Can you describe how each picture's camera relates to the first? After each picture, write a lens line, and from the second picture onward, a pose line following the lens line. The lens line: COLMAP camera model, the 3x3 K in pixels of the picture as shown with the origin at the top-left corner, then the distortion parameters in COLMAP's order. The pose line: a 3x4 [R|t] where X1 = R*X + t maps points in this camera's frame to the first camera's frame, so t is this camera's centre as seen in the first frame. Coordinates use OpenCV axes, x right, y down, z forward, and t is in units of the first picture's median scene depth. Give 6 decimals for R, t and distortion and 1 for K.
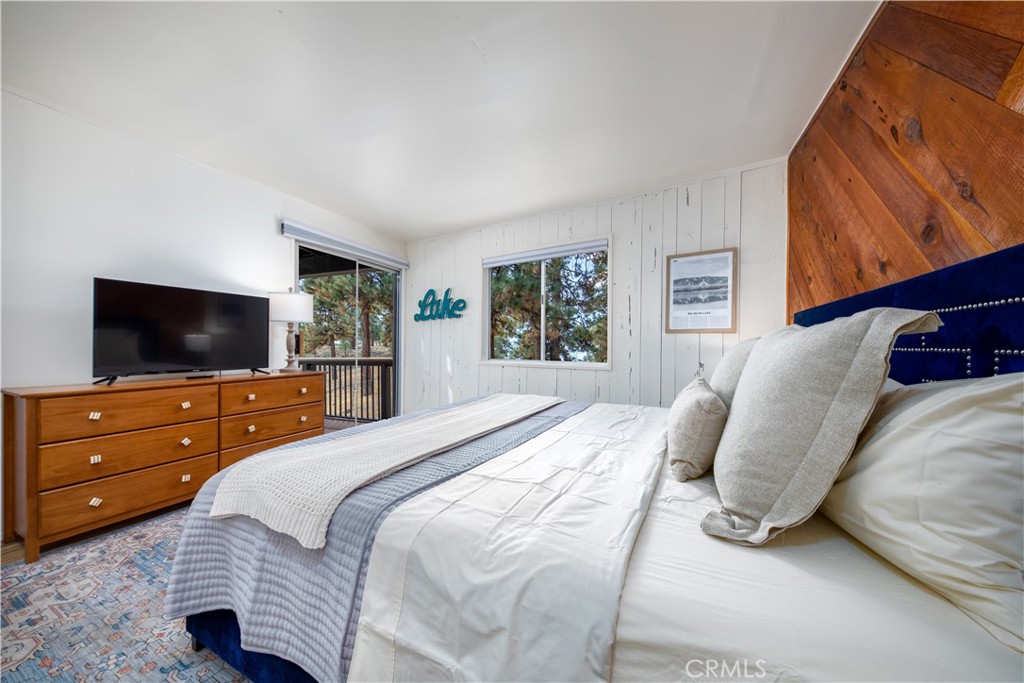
lens RADIAL K [[355.4, 0, 509.5], [0, 355.4, 345.6], [0, 0, 1]] dist [0.014315, -0.006845]
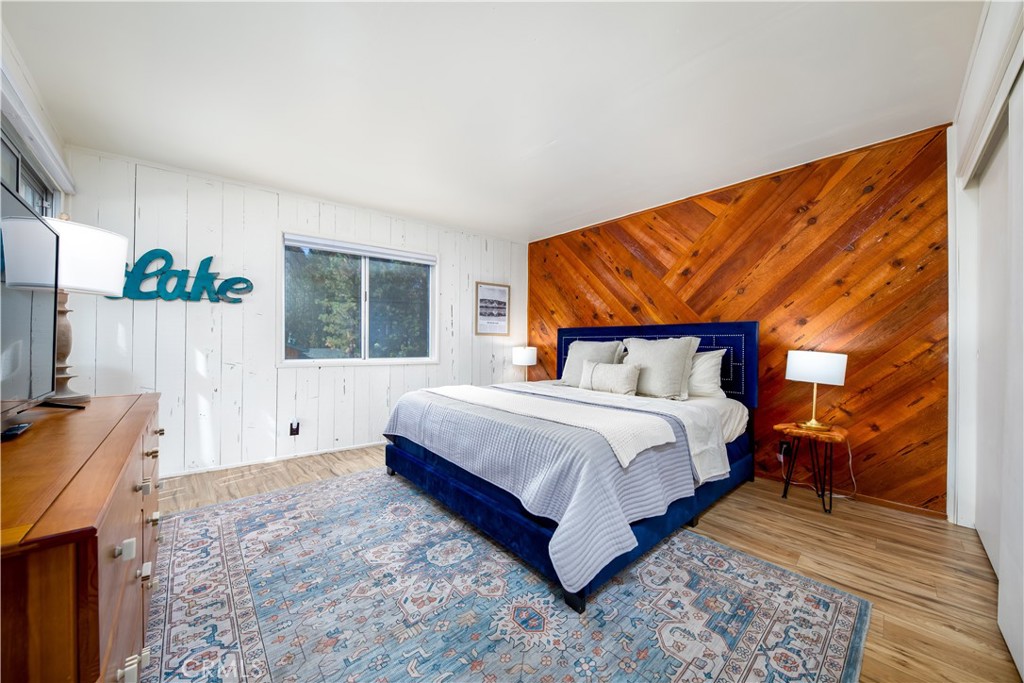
lens RADIAL K [[355.4, 0, 509.5], [0, 355.4, 345.6], [0, 0, 1]] dist [0.014315, -0.006845]
pose [[0.374467, -0.008715, 0.927199, -0.856380], [-0.006268, 0.999909, 0.011930, -0.009489], [-0.927219, -0.010280, 0.374378, 0.333897]]
